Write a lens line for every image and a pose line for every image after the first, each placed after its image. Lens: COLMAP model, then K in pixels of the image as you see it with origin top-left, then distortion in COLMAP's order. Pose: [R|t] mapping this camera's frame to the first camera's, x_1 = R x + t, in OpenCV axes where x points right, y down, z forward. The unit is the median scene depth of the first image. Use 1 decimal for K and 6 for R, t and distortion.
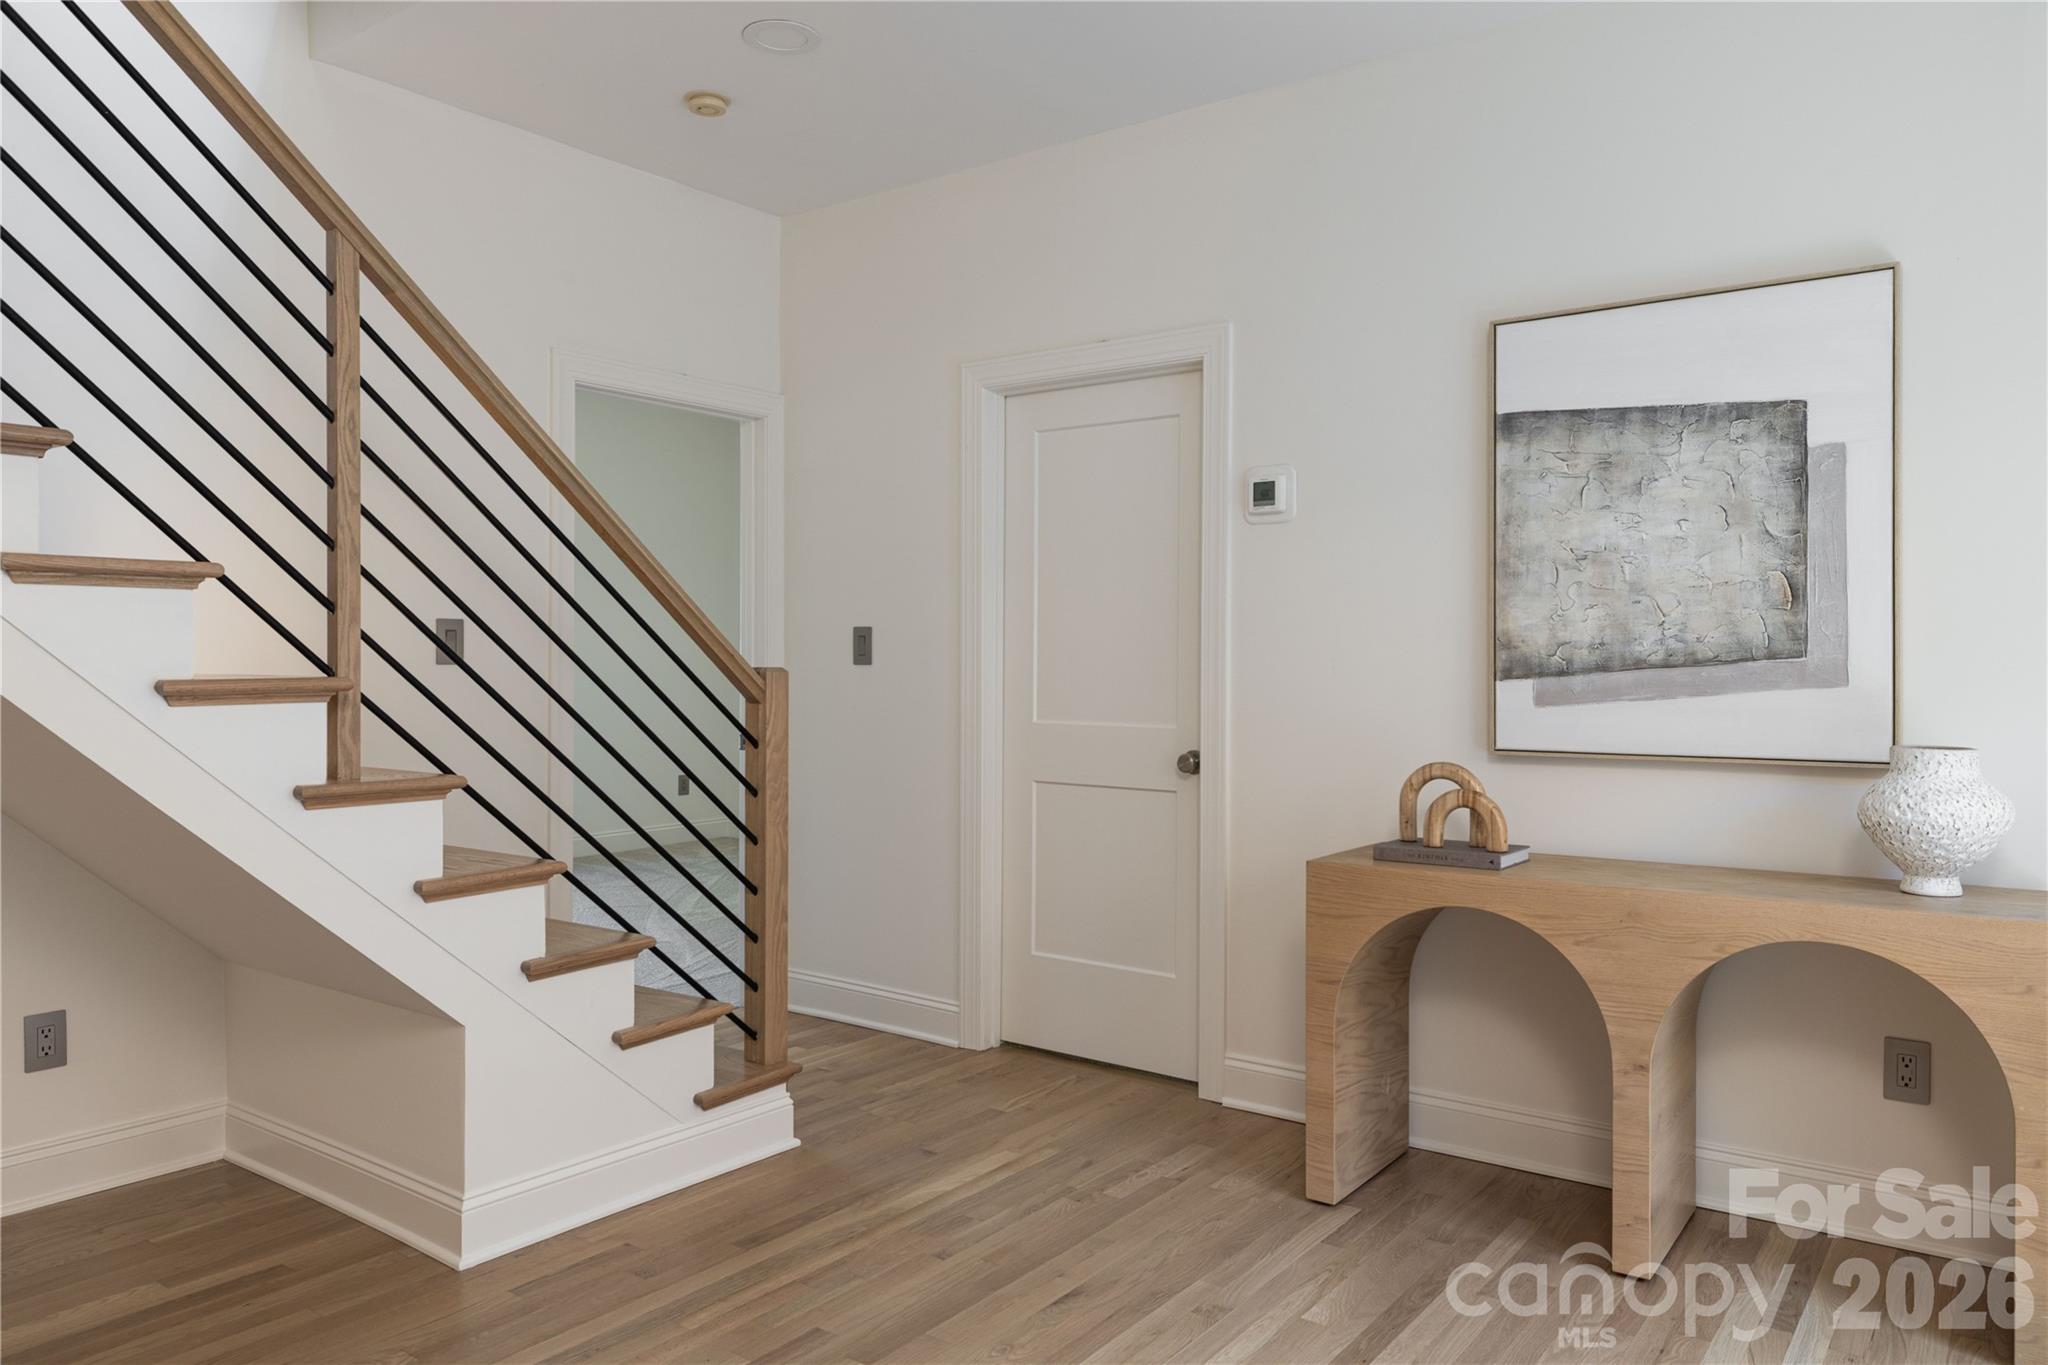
lens RADIAL K [[1416.3, 0, 1019.0], [0, 1416.3, 686.8], [0, 0, 1]] dist [-0.007180, -0.002087]
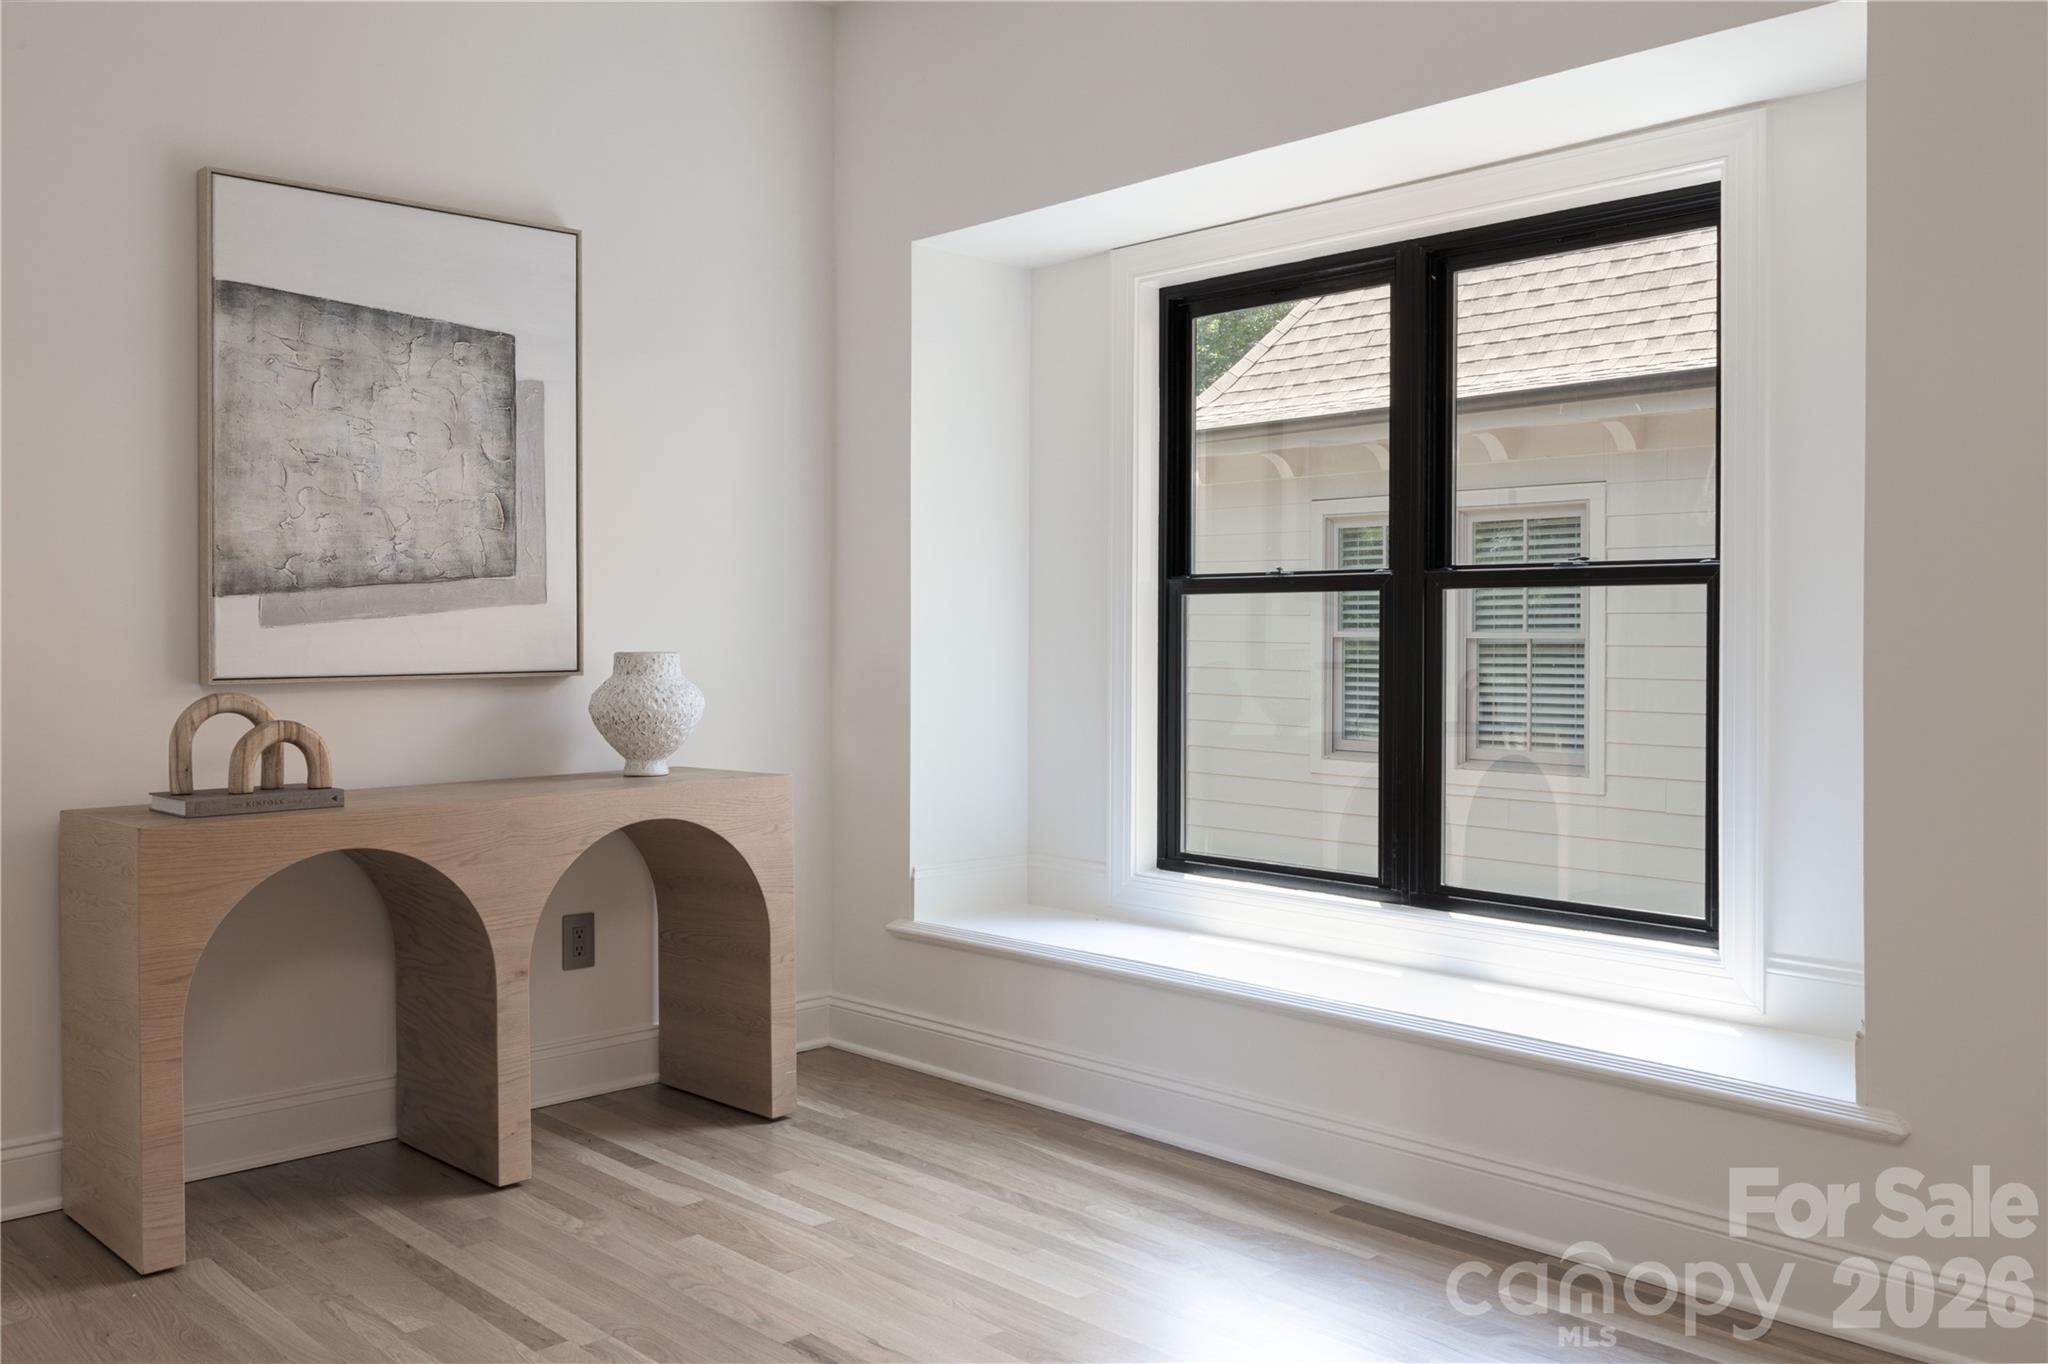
lens RADIAL K [[1729.4, 0, 1023.2], [0, 1729.4, 661.6], [0, 0, 1]] dist [-0.013580, -0.002540]
pose [[0.154760, -0.017253, 0.987801, -0.647351], [0.020943, 0.999680, 0.014179, 0.031997], [-0.987730, 0.018493, 0.155072, 0.400416]]
